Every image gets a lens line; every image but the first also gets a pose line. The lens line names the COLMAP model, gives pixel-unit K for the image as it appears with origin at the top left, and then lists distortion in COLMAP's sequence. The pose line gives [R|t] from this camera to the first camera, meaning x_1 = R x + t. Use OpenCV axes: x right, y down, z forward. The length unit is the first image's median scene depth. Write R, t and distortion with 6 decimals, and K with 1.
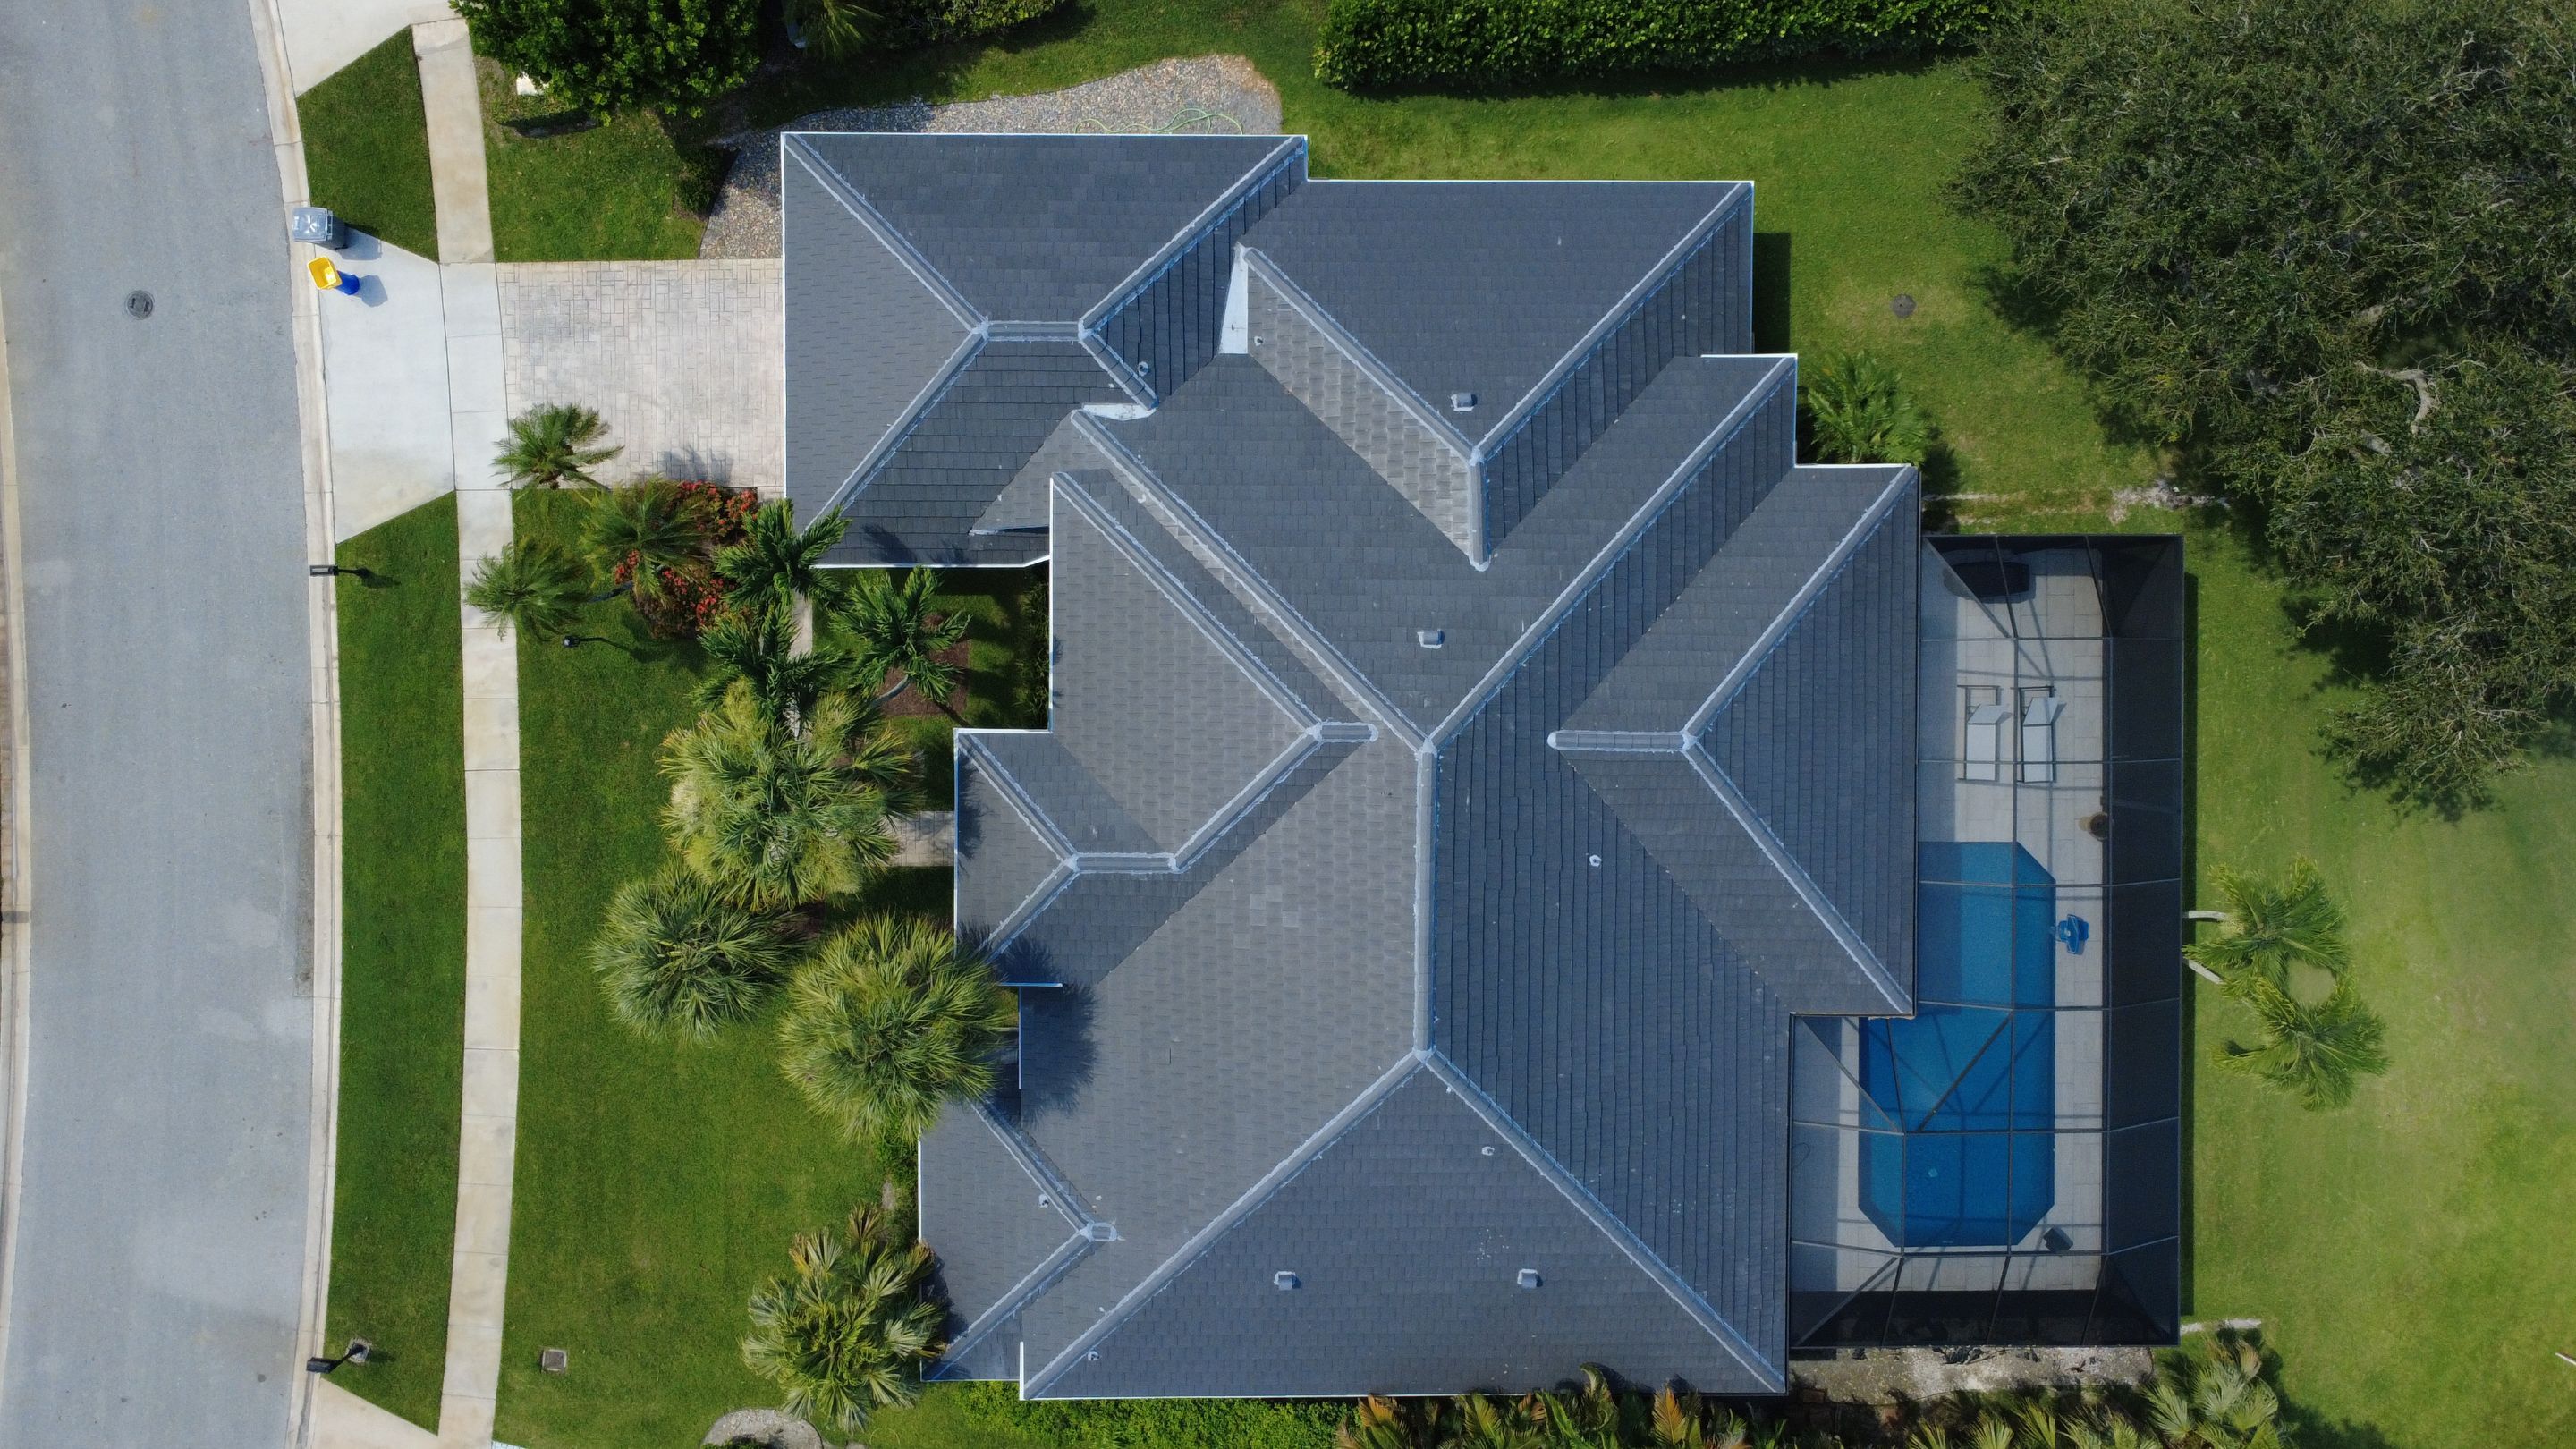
lens RADIAL K [[1871.3, 0, 1288.0], [0, 1871.3, 724.5], [0, 0, 1]] dist [-0.002799, 0.006930]
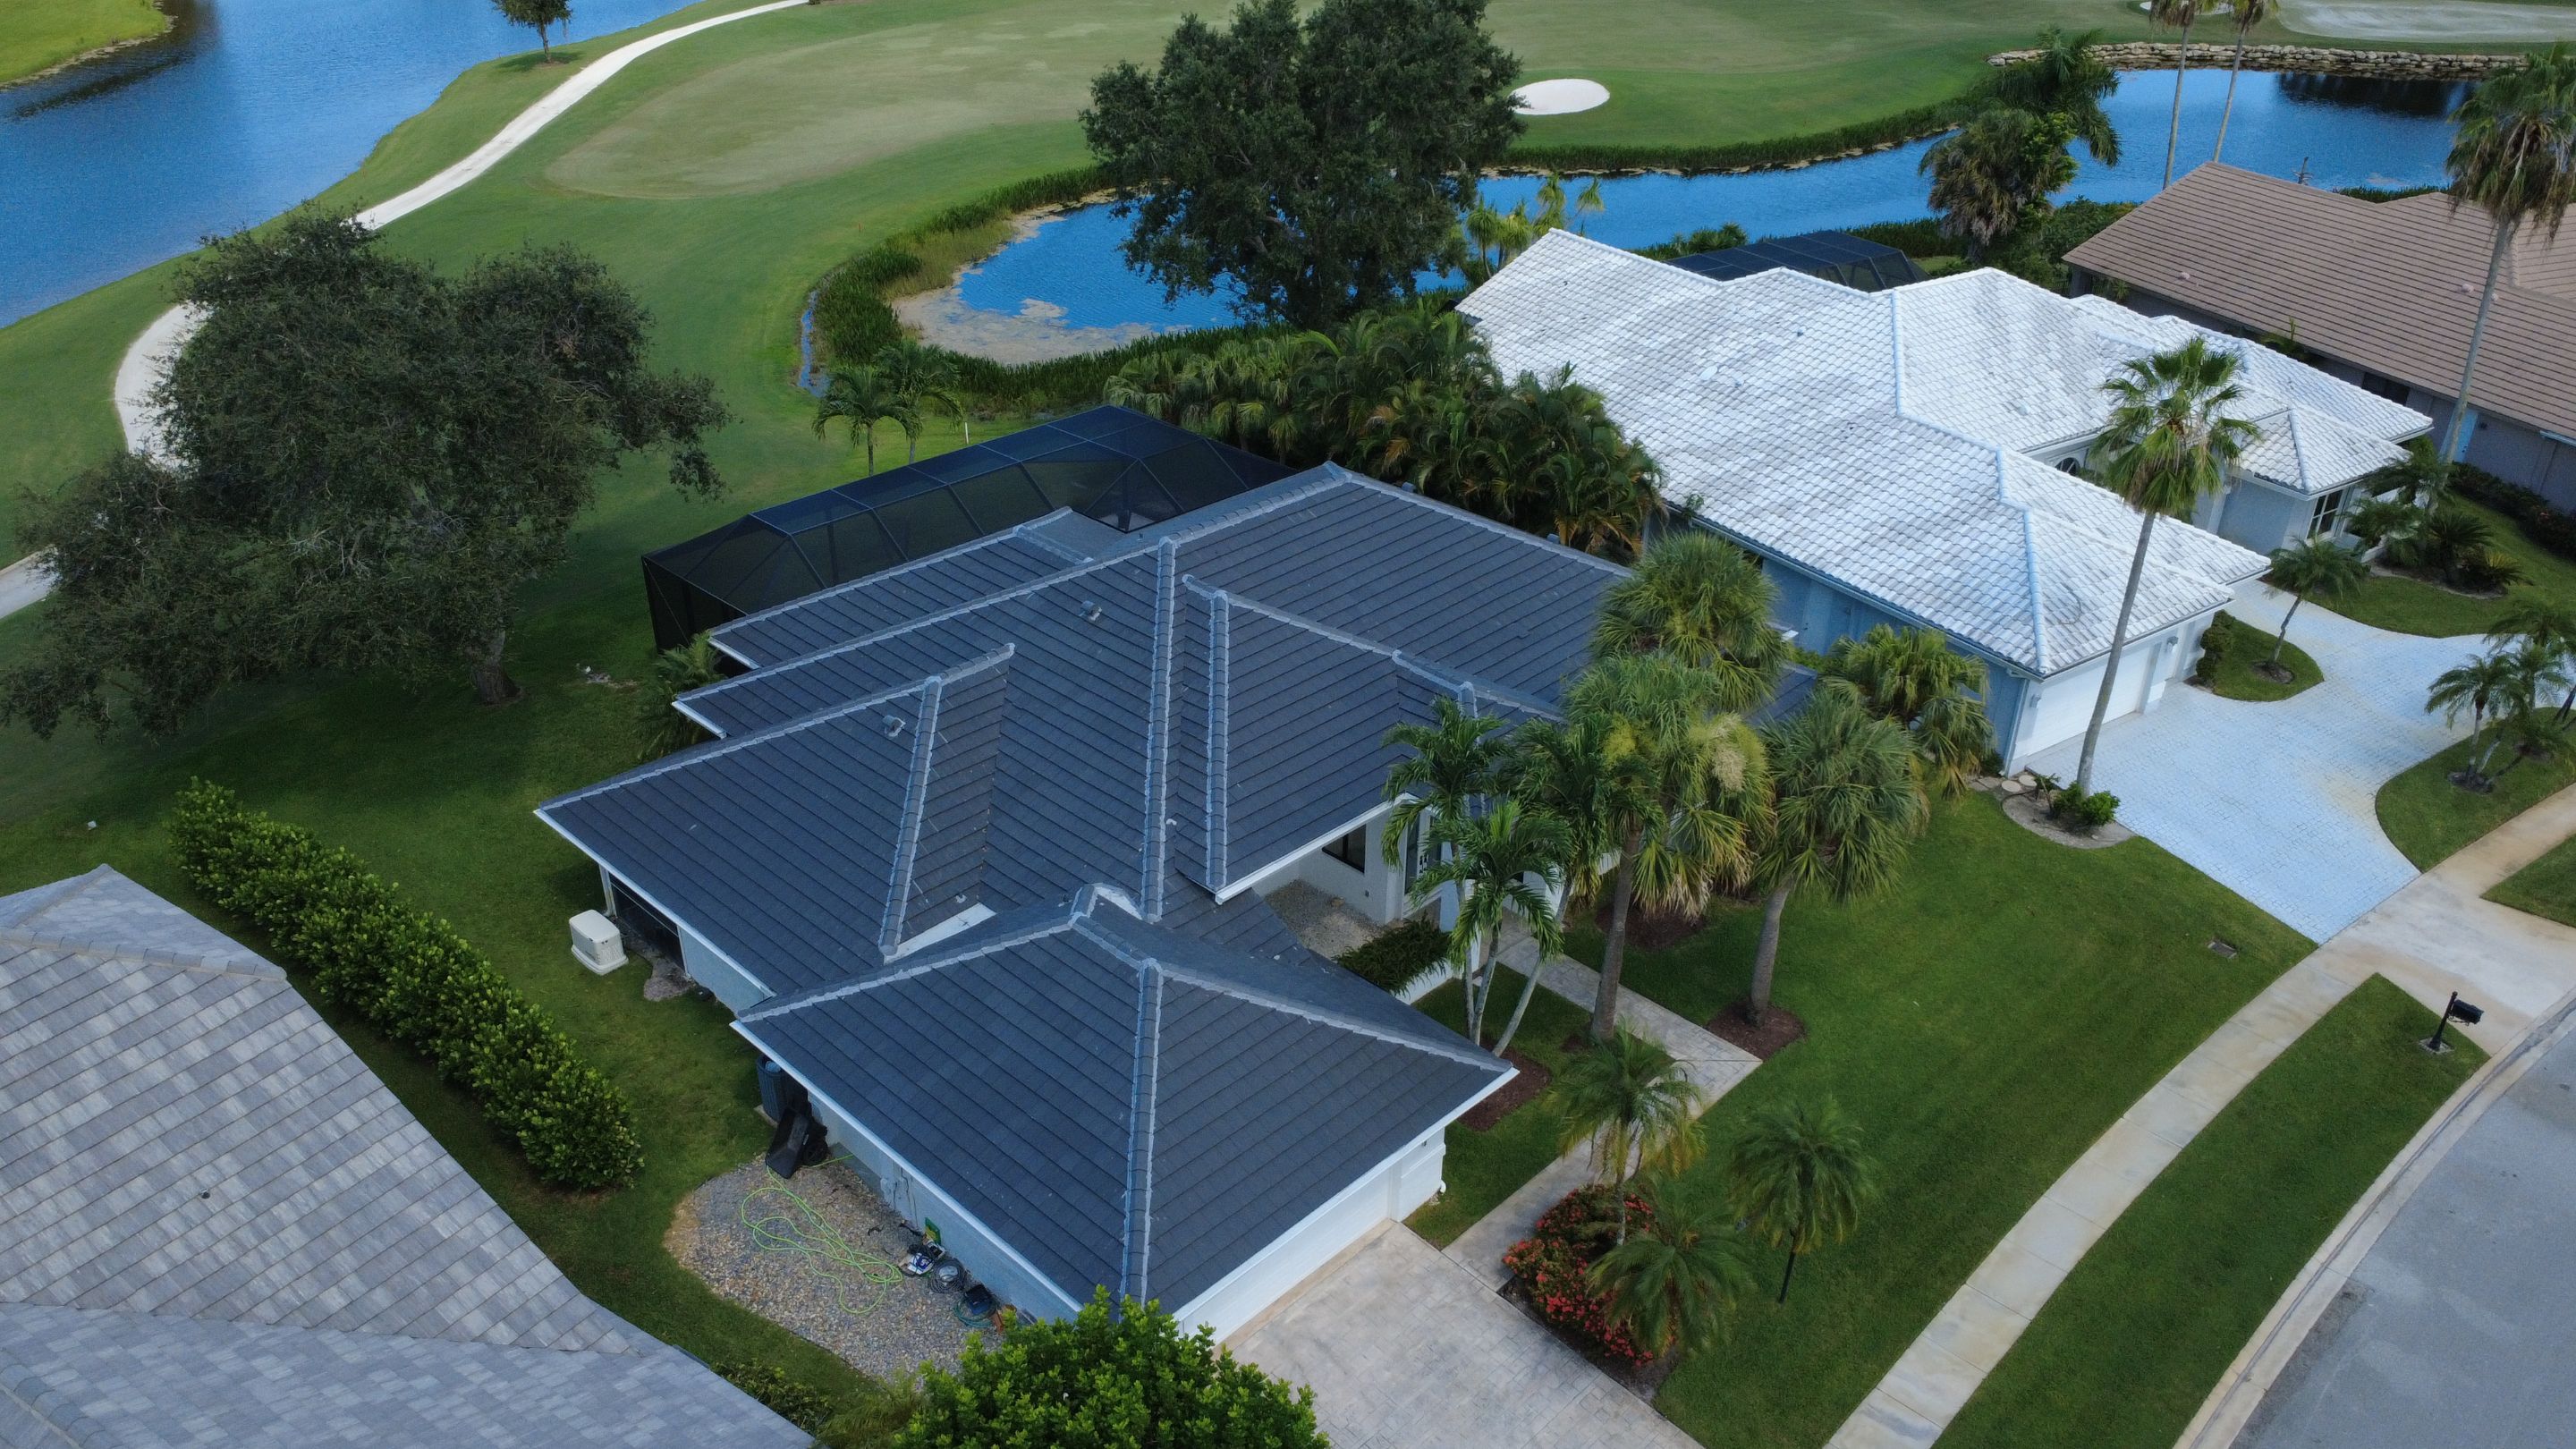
lens RADIAL K [[1871.3, 0, 1288.0], [0, 1871.3, 724.5], [0, 0, 1]] dist [-0.002799, 0.006930]
pose [[-0.713493, -0.365474, 0.597794, -0.631237], [0.700631, -0.364010, 0.613688, -0.605898], [-0.006684, 0.856695, 0.515781, 0.427497]]
